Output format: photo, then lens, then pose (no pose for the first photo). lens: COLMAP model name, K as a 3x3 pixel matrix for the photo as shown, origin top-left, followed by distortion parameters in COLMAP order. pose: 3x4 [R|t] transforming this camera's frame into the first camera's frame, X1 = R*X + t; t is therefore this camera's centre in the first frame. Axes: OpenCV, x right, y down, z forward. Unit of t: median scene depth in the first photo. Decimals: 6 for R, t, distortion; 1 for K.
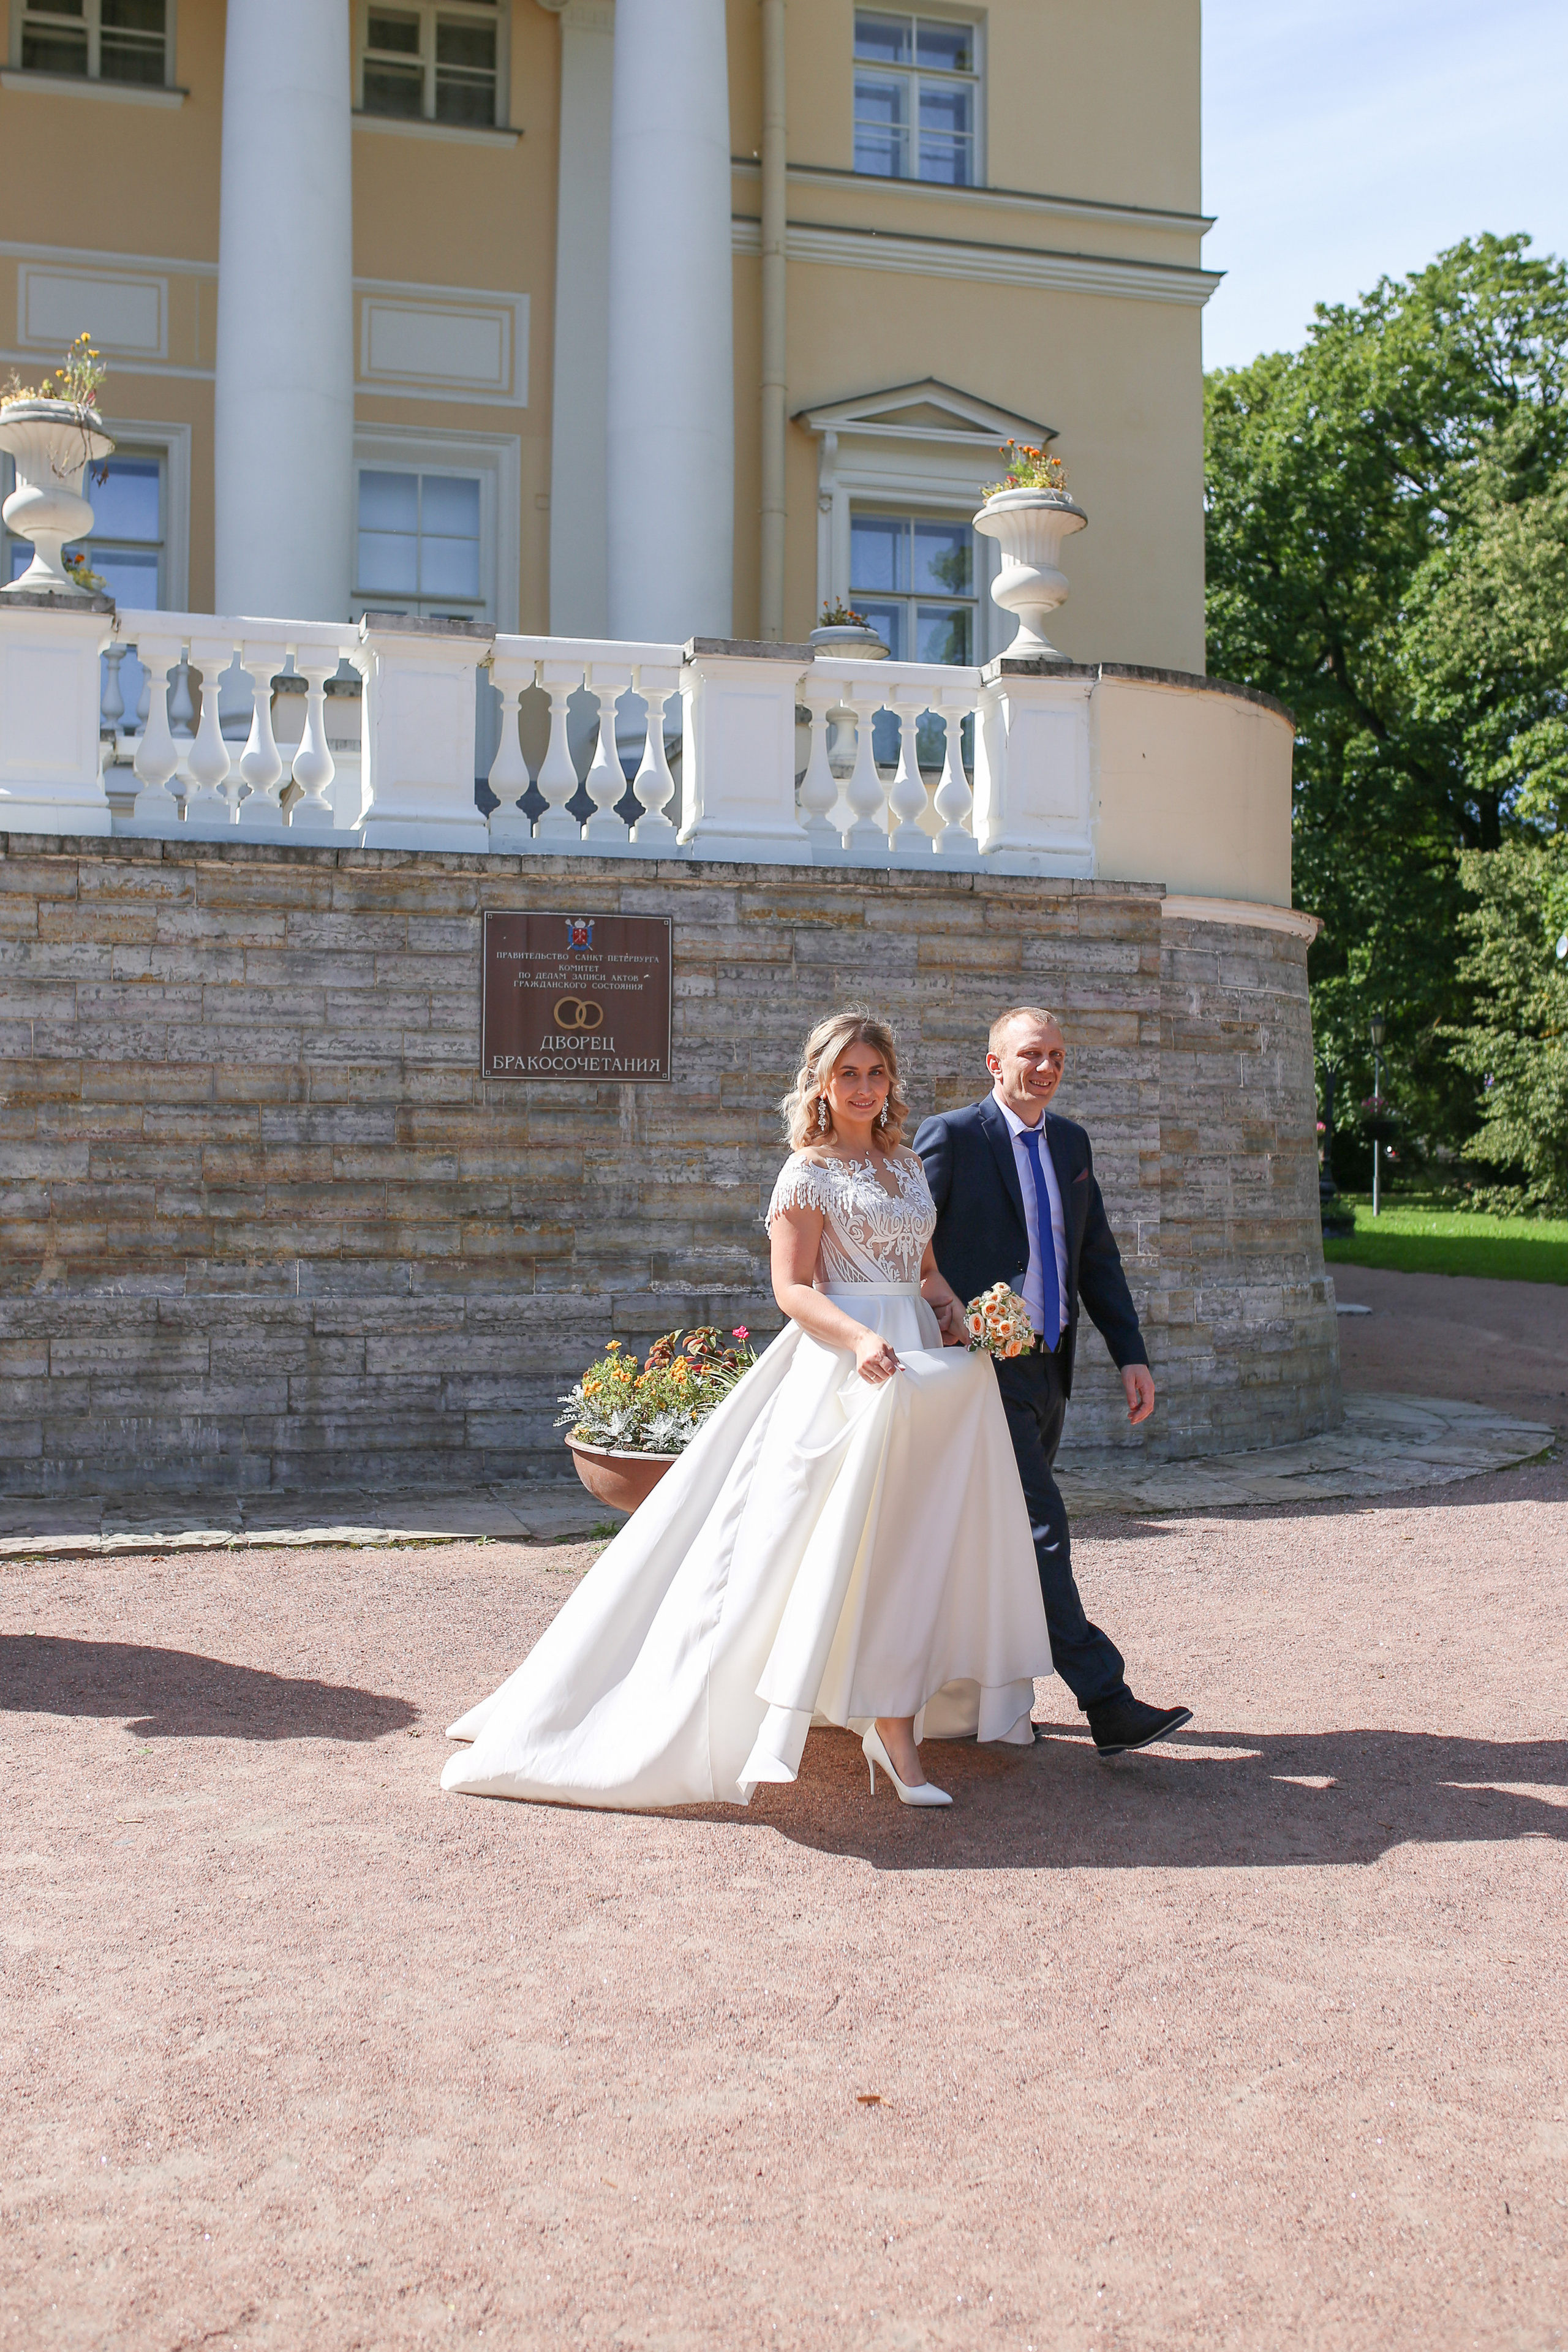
lens RADIAL K [[2394.6, 0, 761.7], [0, 2394.6, 1155.5], [0, 0, 1]] dist [-0.041178, 0.017197]
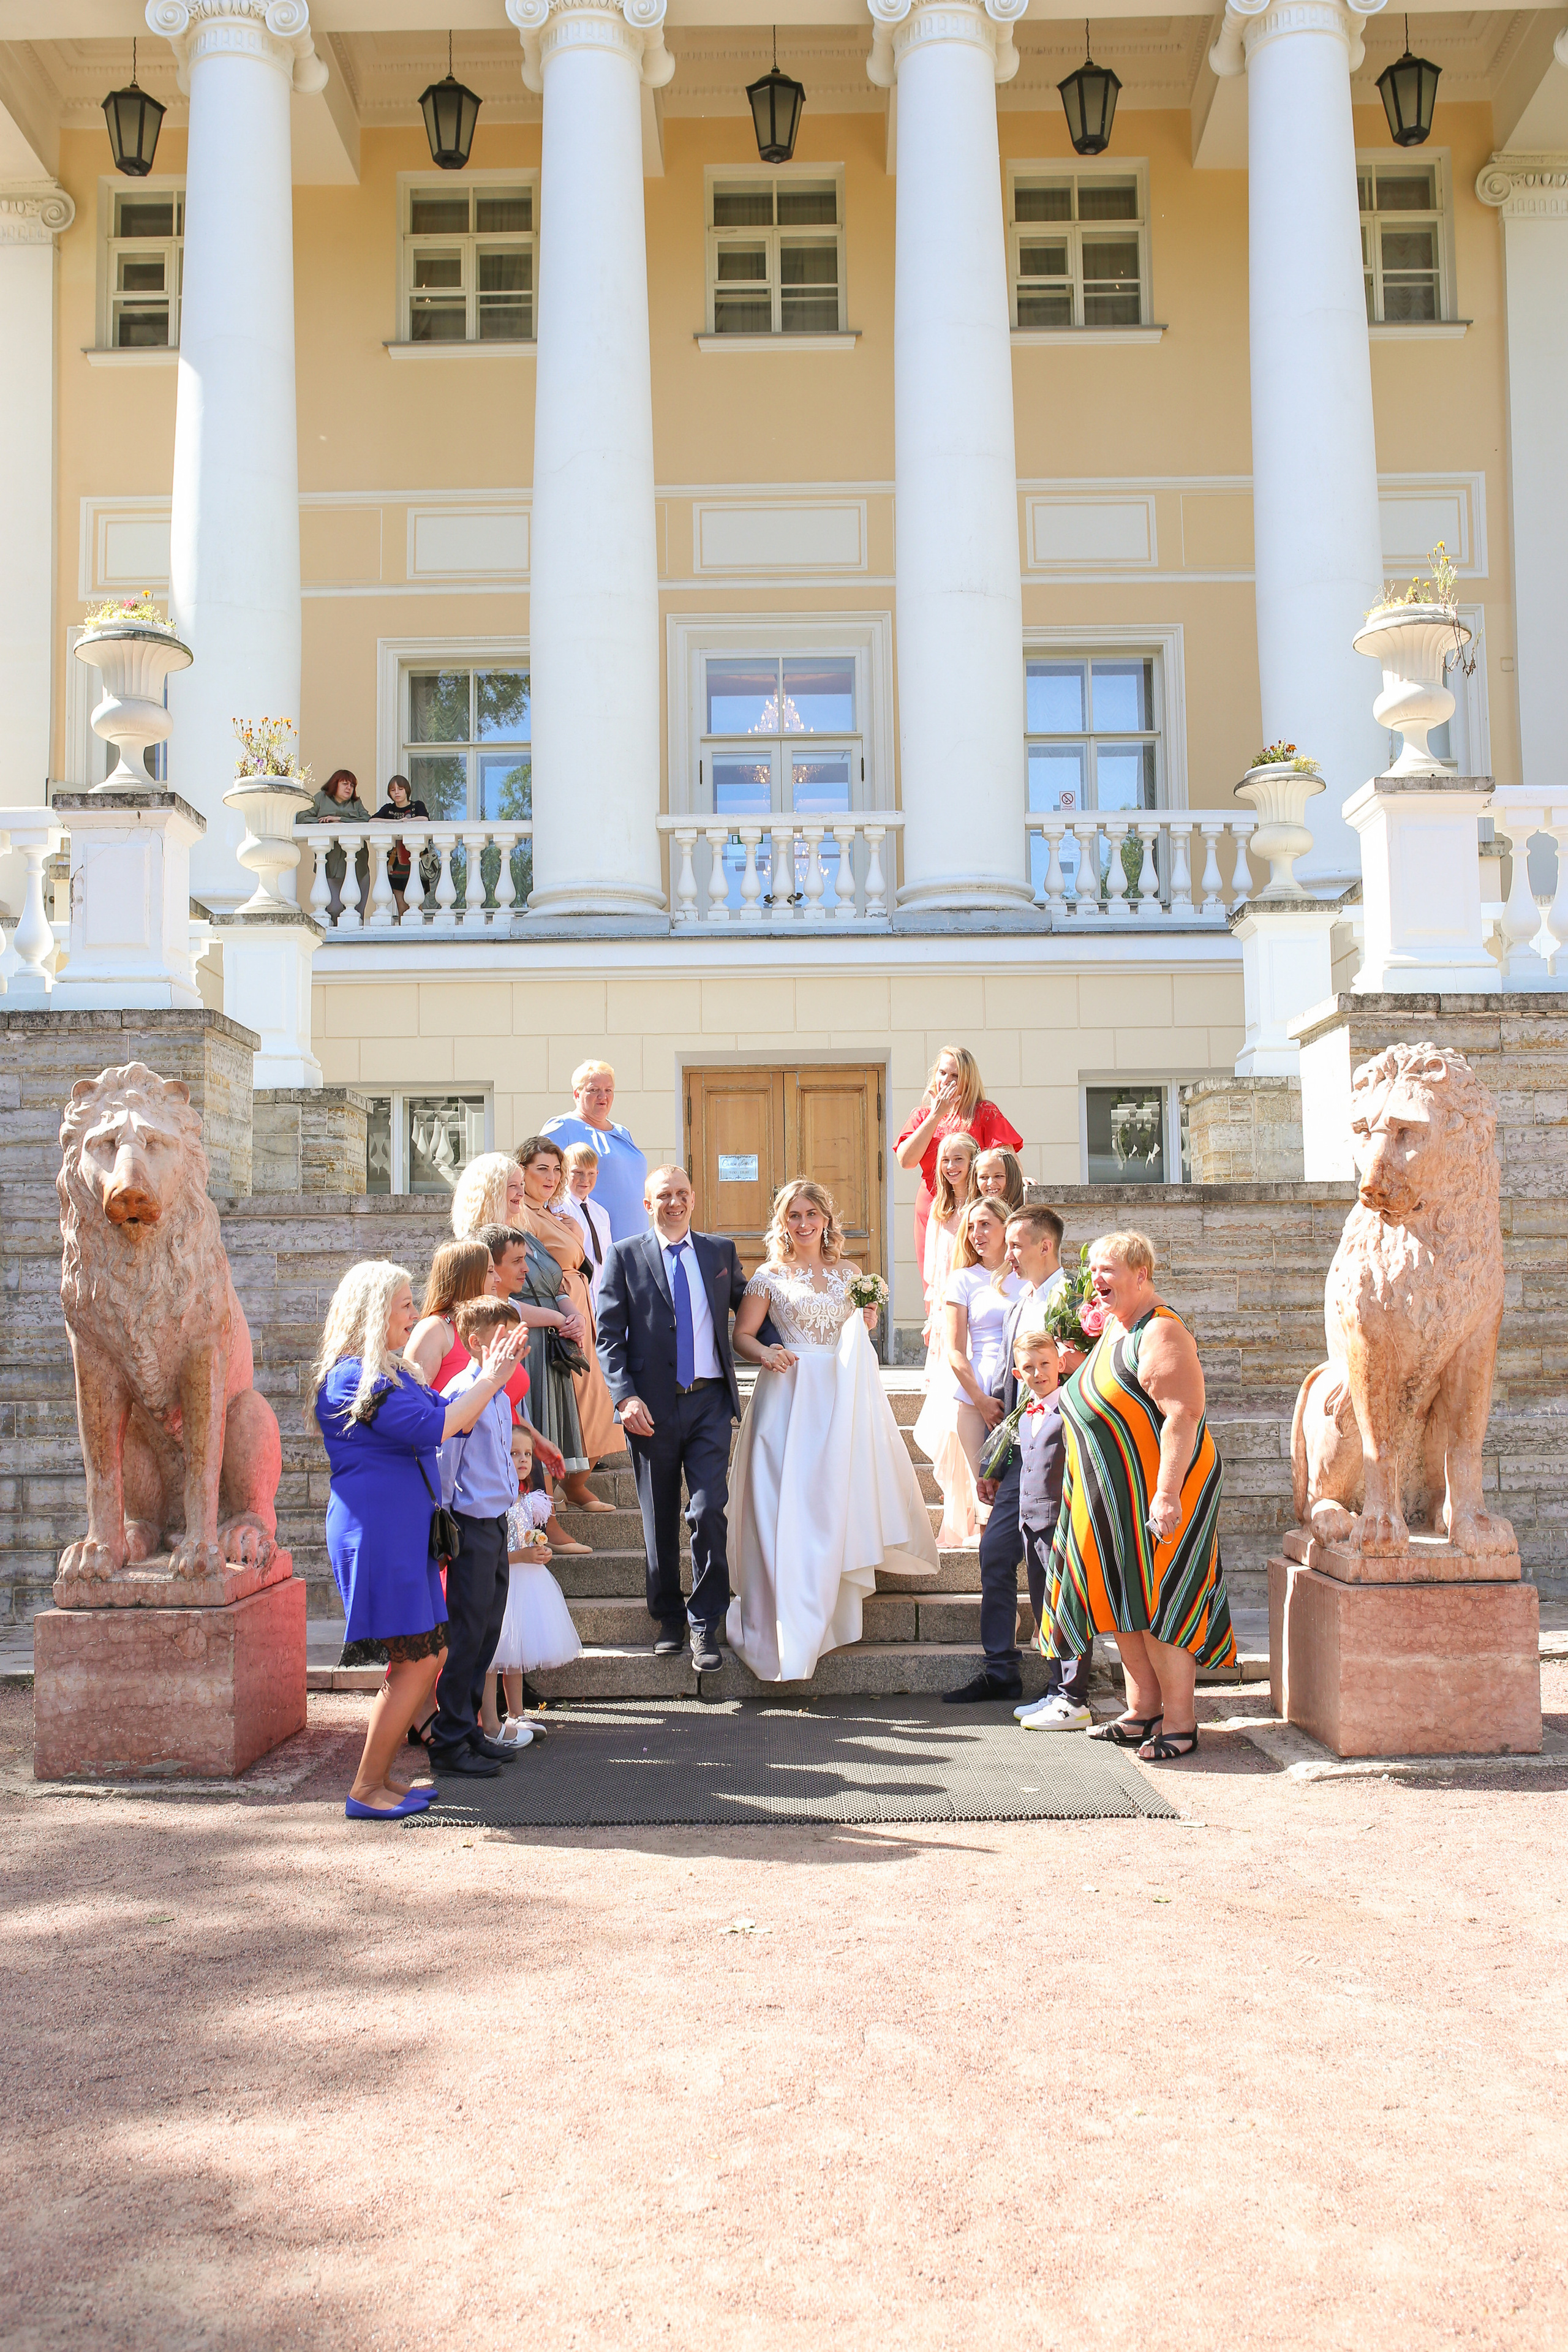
lens RADIAL K [[2257.7, 0, 784.0], [0, 2257.7, 1176.0], [0, 0, 1]] dist [-0.063259, 0.084979]
pose [[0.962769, -0.039039, -0.267493, -0.323087], [0.025886, 0.998284, -0.052521, -0.004941], [0.269084, 0.043641, 0.962127, -0.073582]]
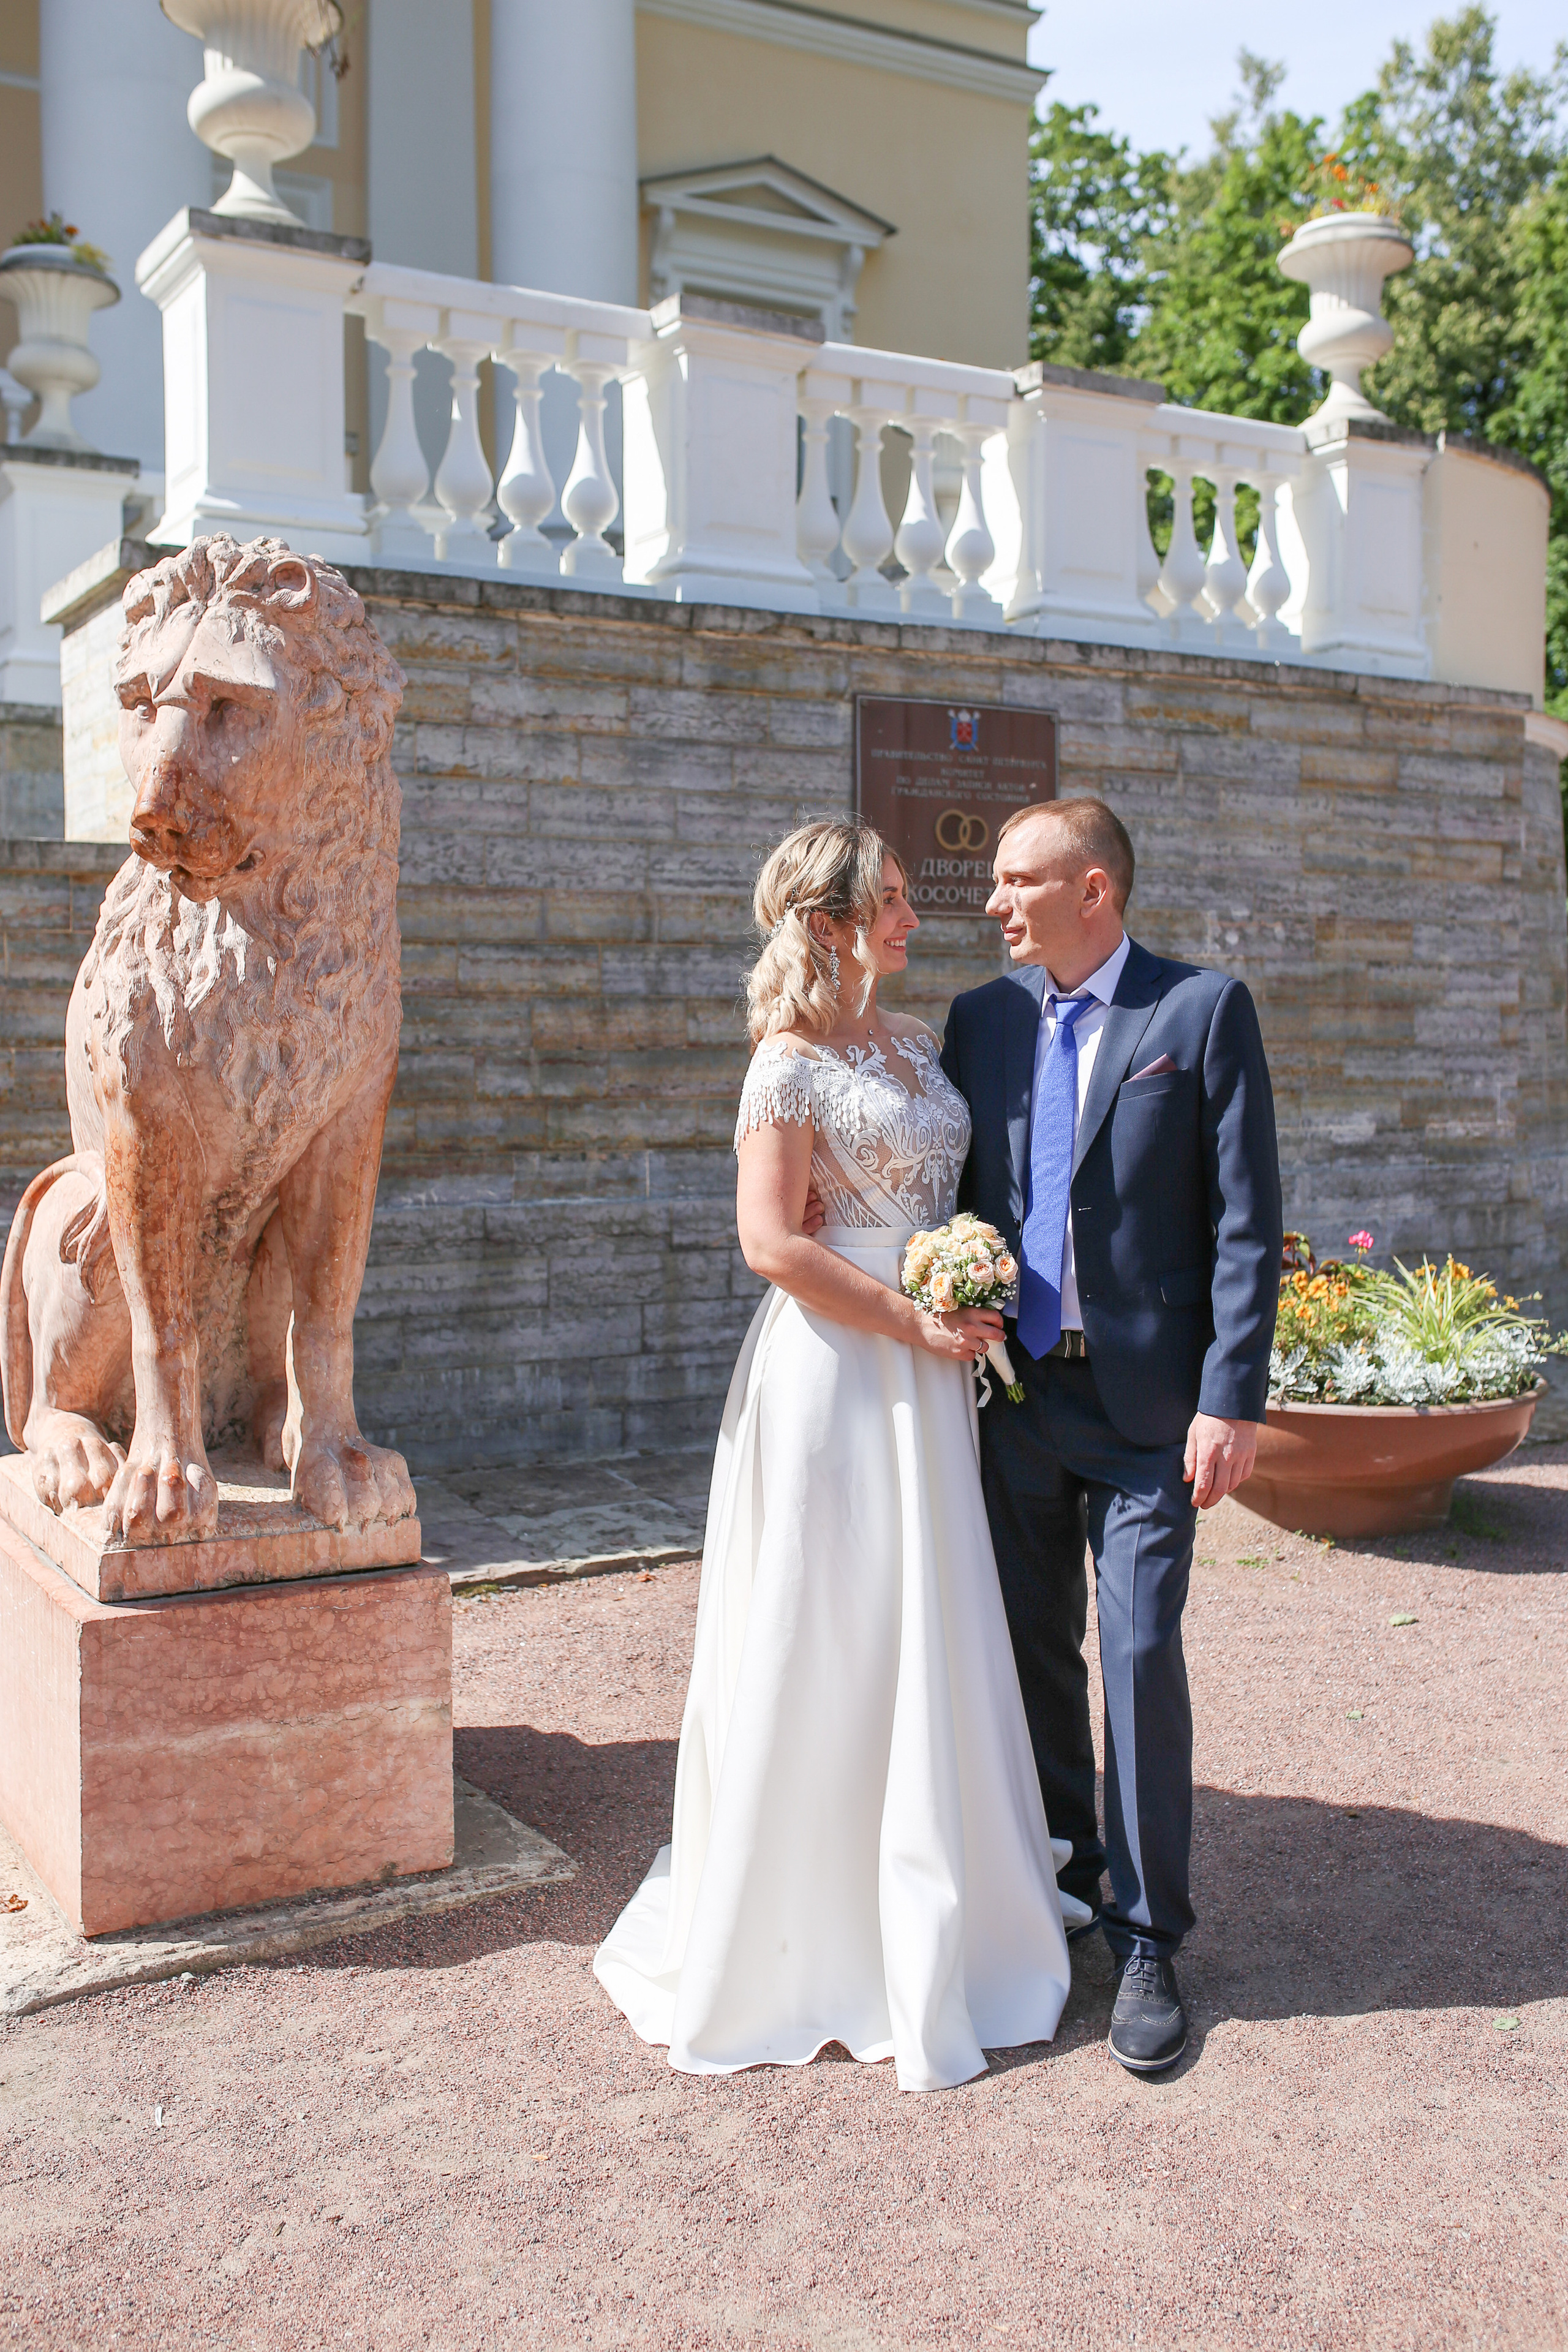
lens RADIAL K [[2257.7, 0, 784.0], [0, 2257.7, 1176.0], [0, 0, 1]] dist [-0.063259, 0.084979]
pose [[0.970254, -0.020022, 0.241258, -0.324946], [0.000257, 0.996659, 0.081680, -0.006938], [-0.242088, -0.079189, 0.967017, 0.296105]]
